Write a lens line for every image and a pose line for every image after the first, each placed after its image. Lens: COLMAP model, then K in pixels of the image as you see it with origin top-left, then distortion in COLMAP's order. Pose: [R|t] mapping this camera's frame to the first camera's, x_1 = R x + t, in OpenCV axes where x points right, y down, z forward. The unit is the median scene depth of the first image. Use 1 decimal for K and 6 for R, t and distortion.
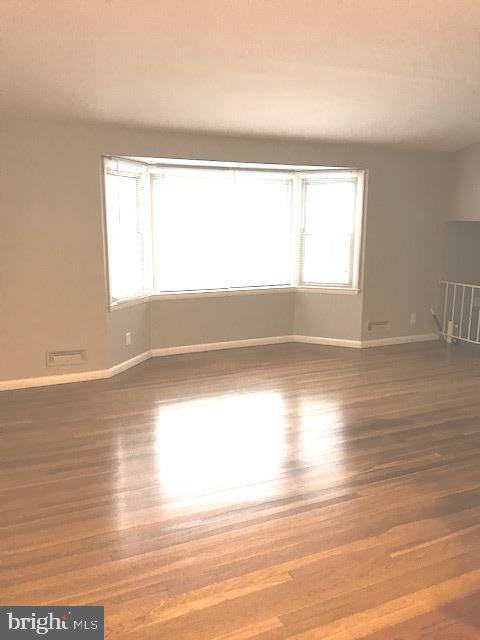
lens RADIAL K [[527.5, 0, 240.0], [0, 527.5, 320.0], [0, 0, 1]] dist [0.030655, -0.011661]
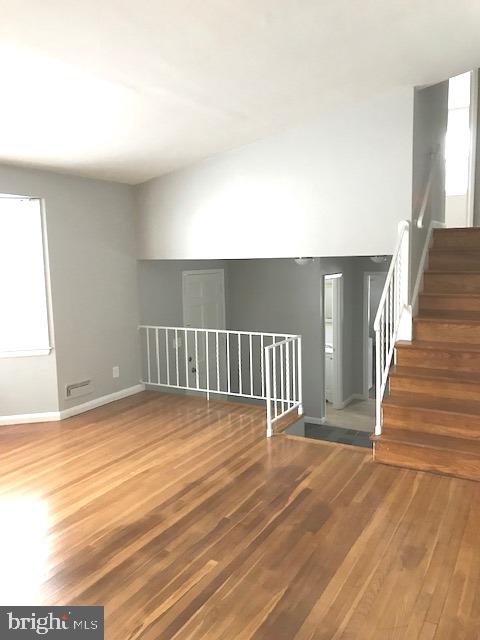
lens RADIAL K [[527.5, 0, 240.0], [0, 527.5, 320.0], [0, 0, 1]] dist [0.030655, -0.011661]
pose [[0.810503, -0.093170, 0.578277, 0.004457], [0.142055, 0.989060, -0.039748, -0.032260], [-0.568248, 0.114363, 0.814871, 0.241267]]
